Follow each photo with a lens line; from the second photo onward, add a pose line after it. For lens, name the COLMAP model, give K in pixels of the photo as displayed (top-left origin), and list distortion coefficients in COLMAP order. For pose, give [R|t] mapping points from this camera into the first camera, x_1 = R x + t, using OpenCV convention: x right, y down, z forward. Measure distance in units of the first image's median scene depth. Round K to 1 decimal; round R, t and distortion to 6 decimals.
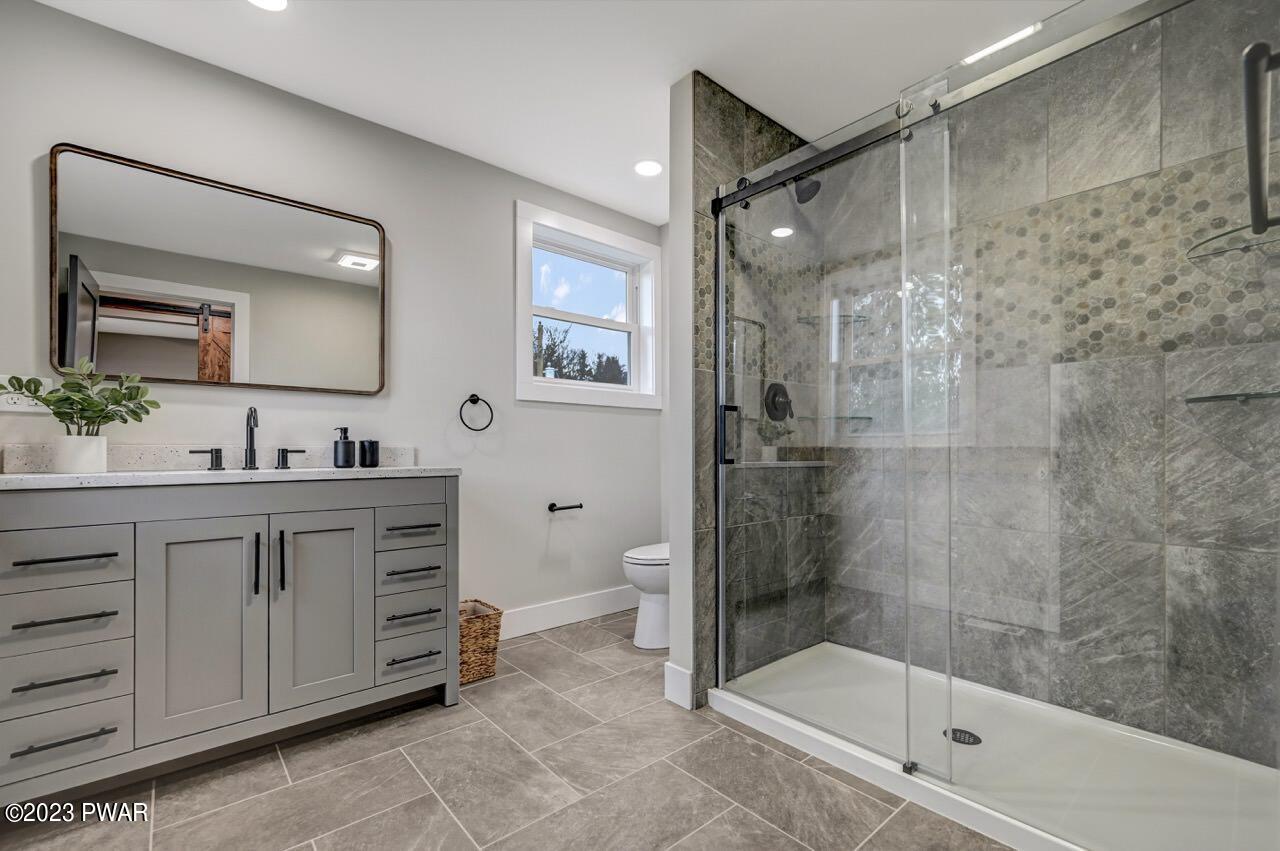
lens RADIAL K [[552.1, 0, 638.9], [0, 552.1, 449.8], [0, 0, 1]] dist [-0.000353, 0.000127]
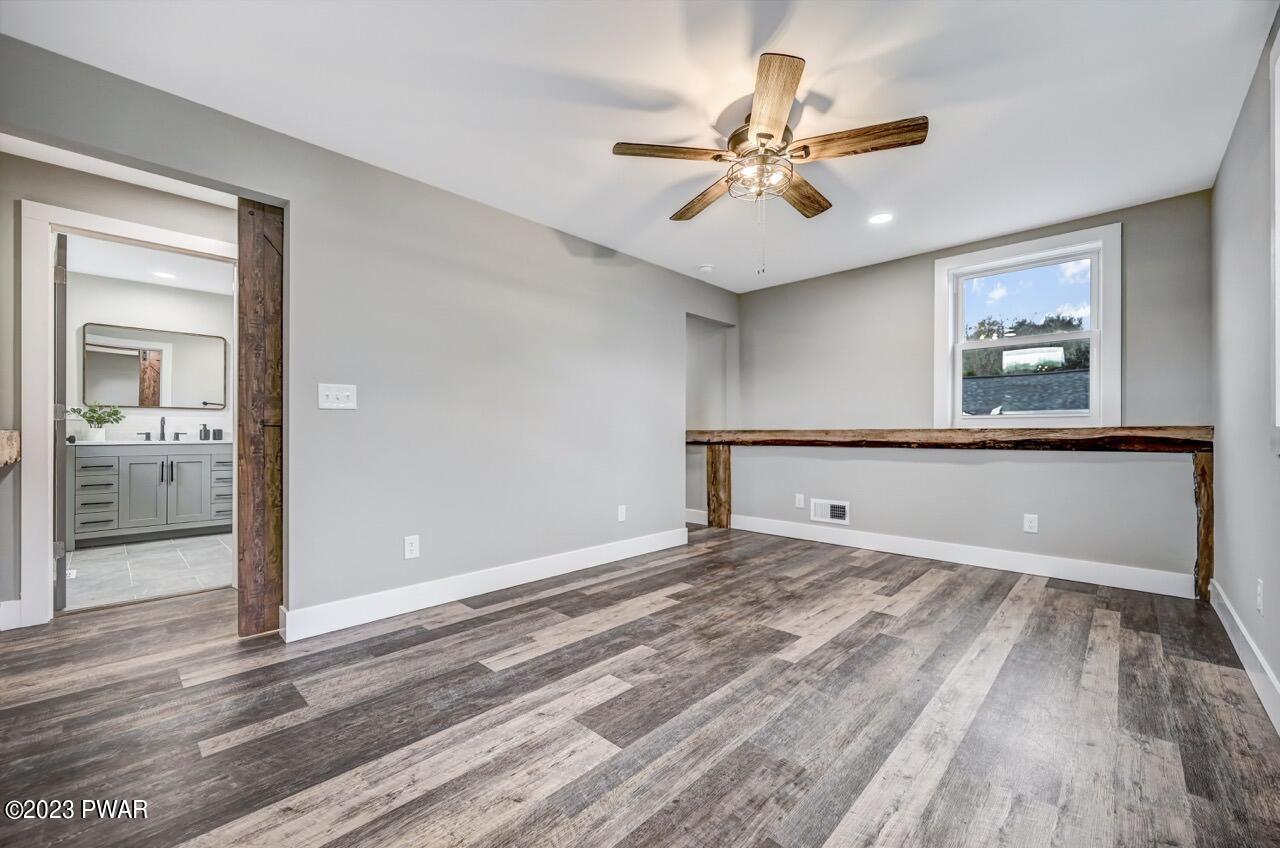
lens RADIAL K [[514.1, 0, 639.7], [0, 514.1, 430.5], [0, 0, 1]] dist [0.001260, 0.000059]
pose [[0.995027, 0.007756, 0.099304, 1.343217], [-0.008154, 0.999960, 0.003595, -0.039908], [-0.099272, -0.004386, 0.995051, -1.700142]]
